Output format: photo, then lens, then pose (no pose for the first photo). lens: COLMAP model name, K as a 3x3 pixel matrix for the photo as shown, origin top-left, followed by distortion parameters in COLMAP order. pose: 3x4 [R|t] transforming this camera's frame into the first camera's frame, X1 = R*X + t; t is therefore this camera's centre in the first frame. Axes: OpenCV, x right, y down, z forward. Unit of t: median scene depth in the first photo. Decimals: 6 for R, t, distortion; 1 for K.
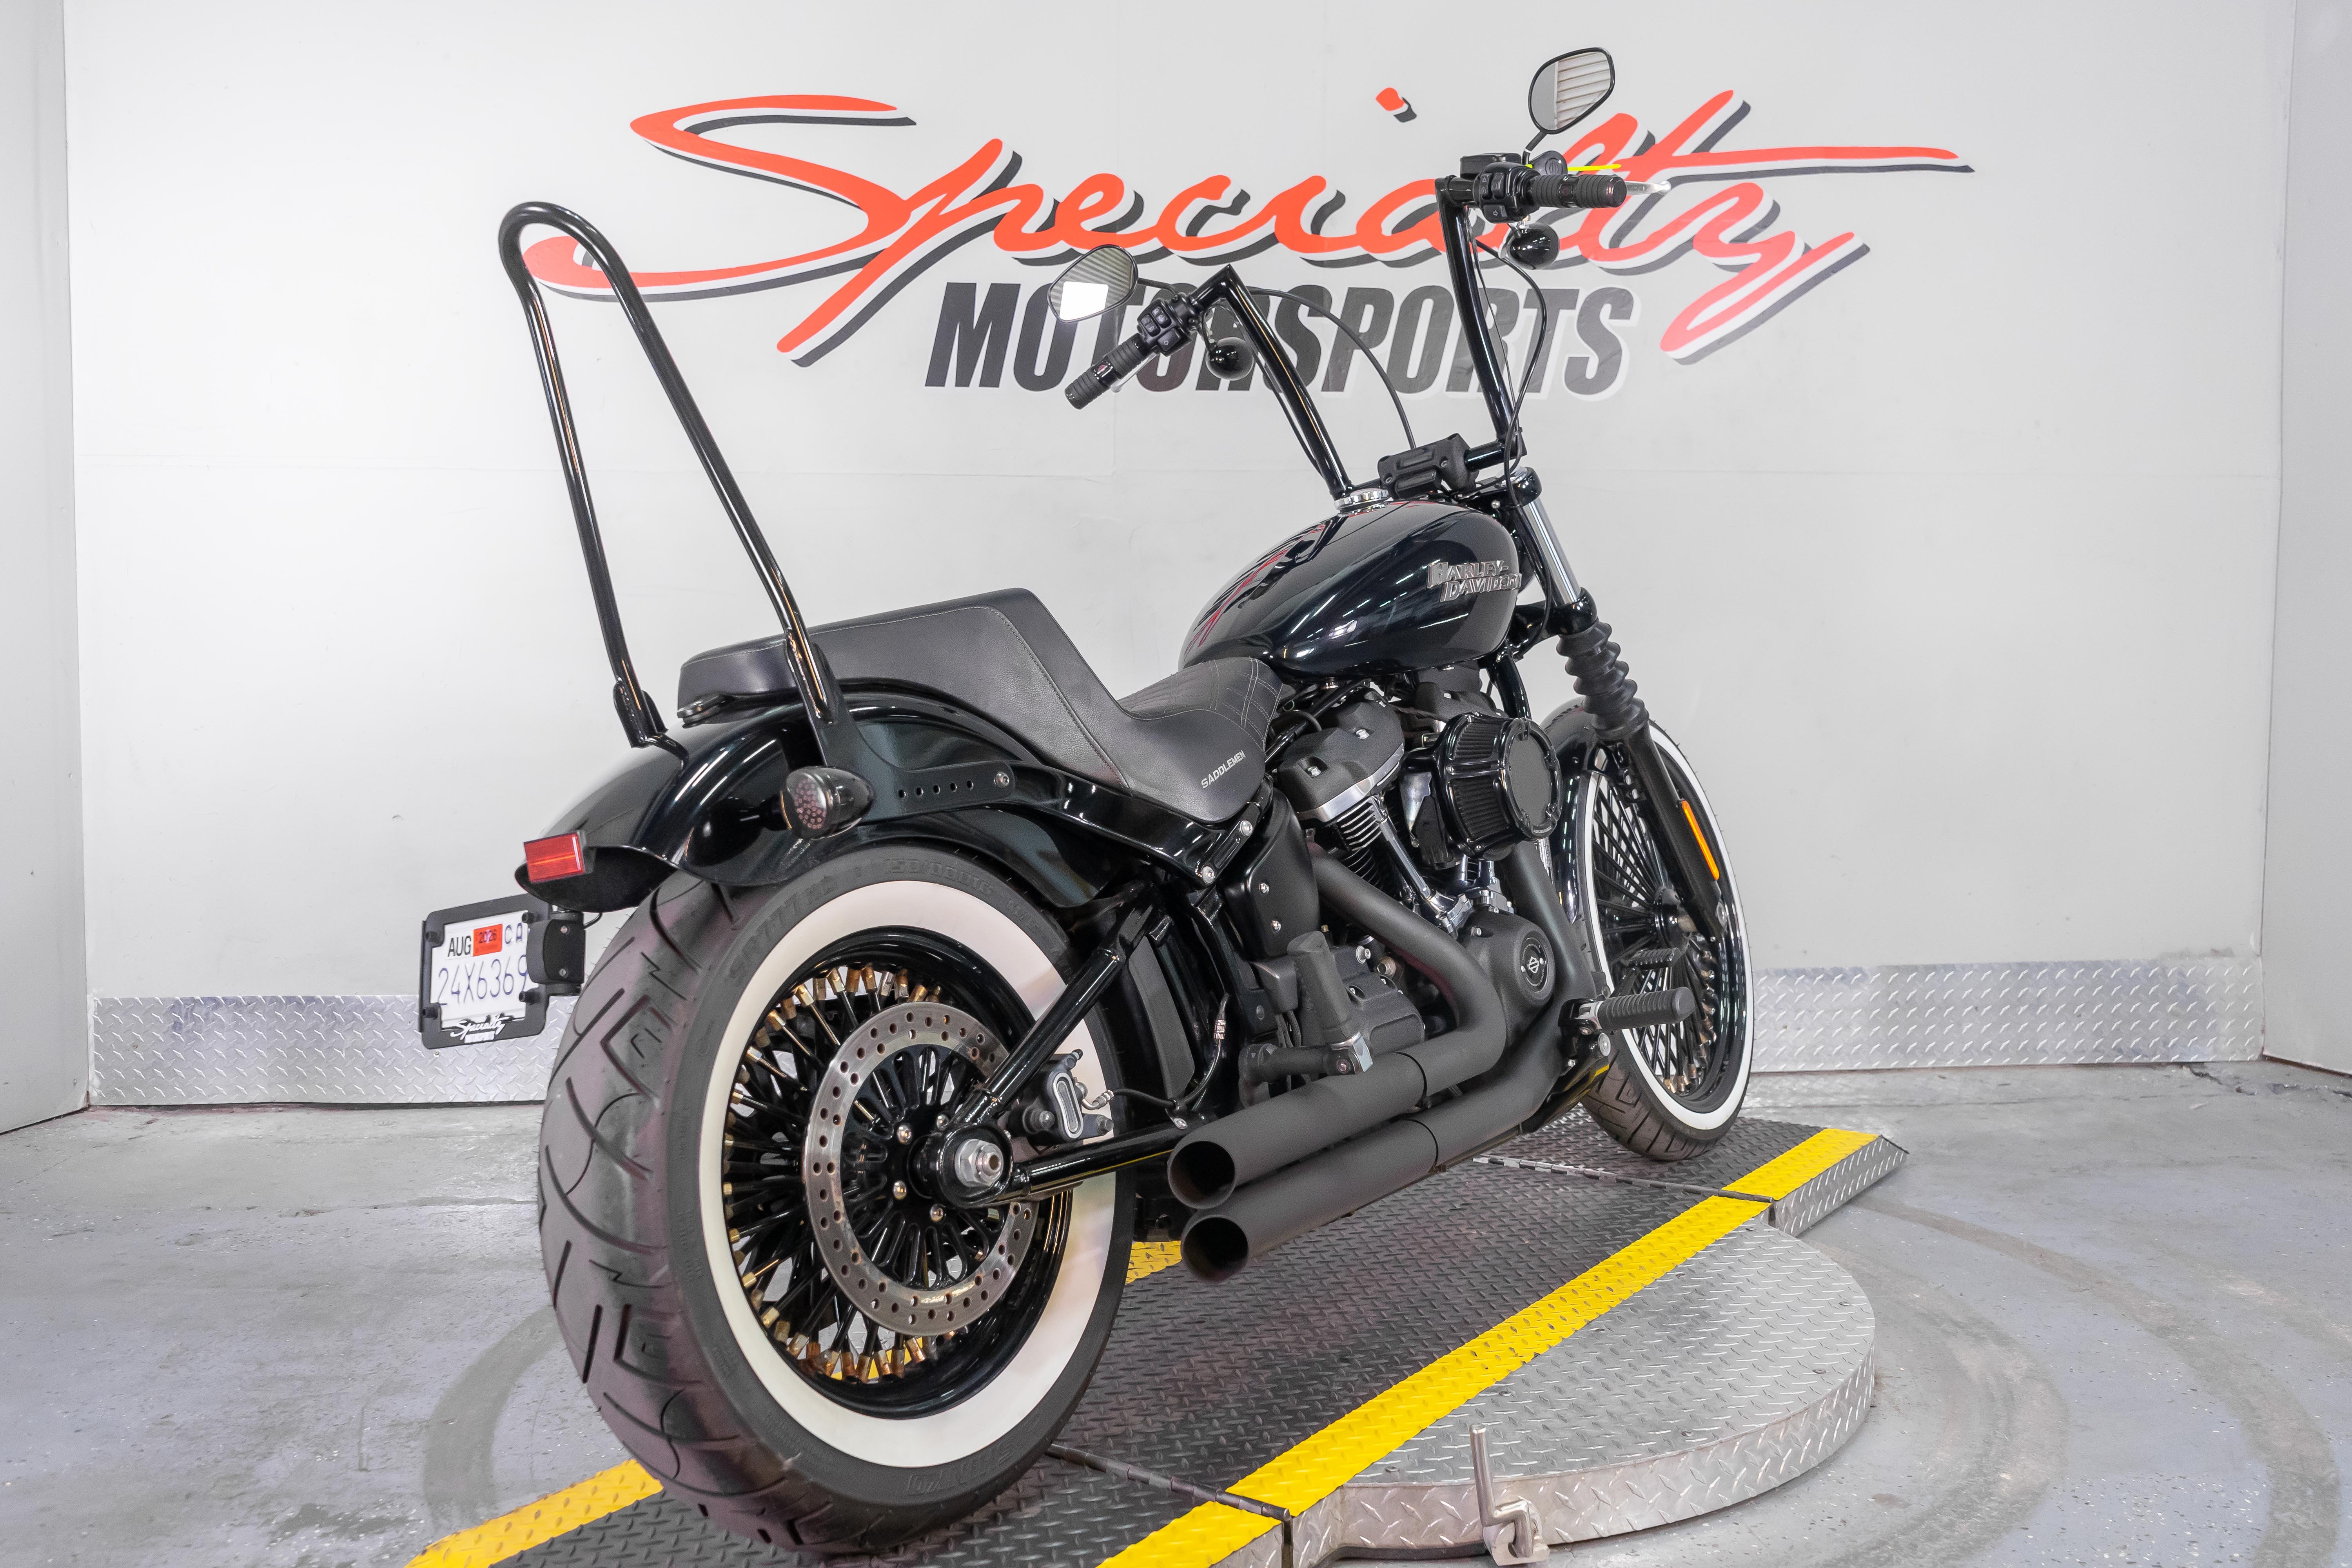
lens RADIAL K [[2213.0, 0, 1177.1], [0, 2213.0, 782.1], [0, 0, 1]] dist [0.000852, 0.002005]
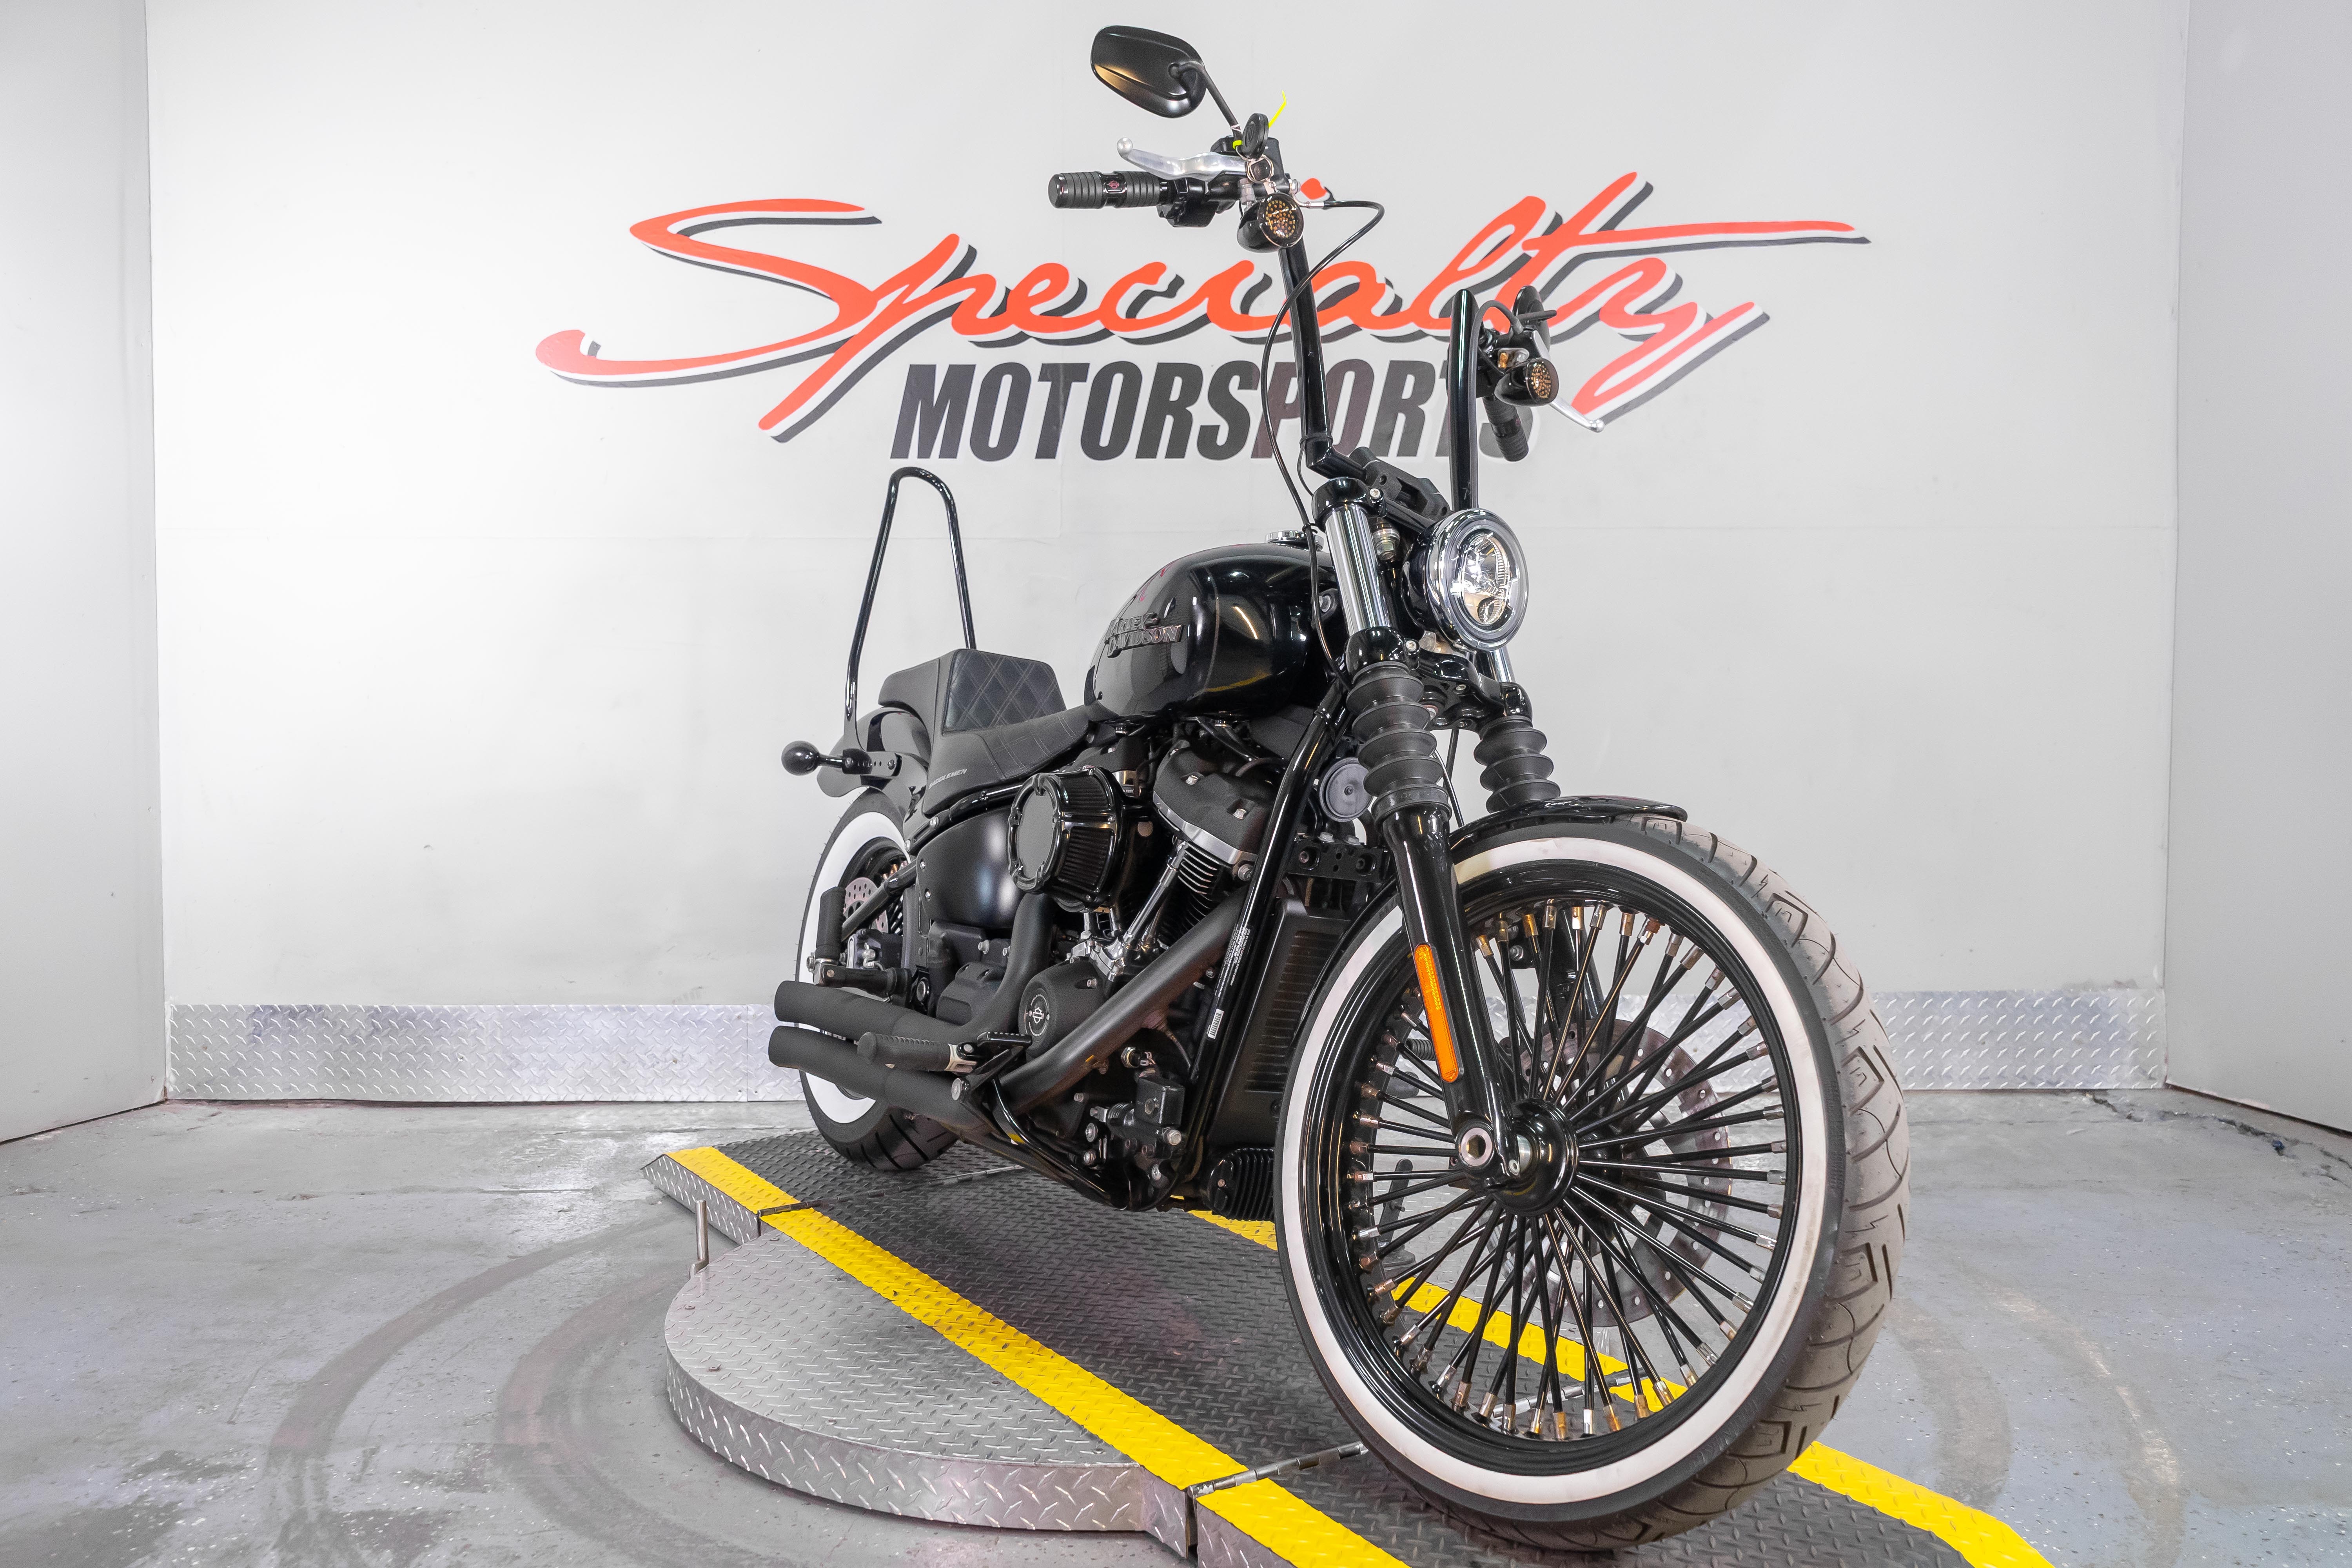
lens RADIAL K [[2038.1, 0, 1166.8], [0, 2038.1, 793.4], [0, 0, 1]] dist [-0.006993, 0.005324]
pose [[0.995603, 0.001425, -0.093660, 0.118875], [-0.002652, 0.999912, -0.012981, 0.000905], [0.093634, 0.013173, 0.995520, 0.003629]]
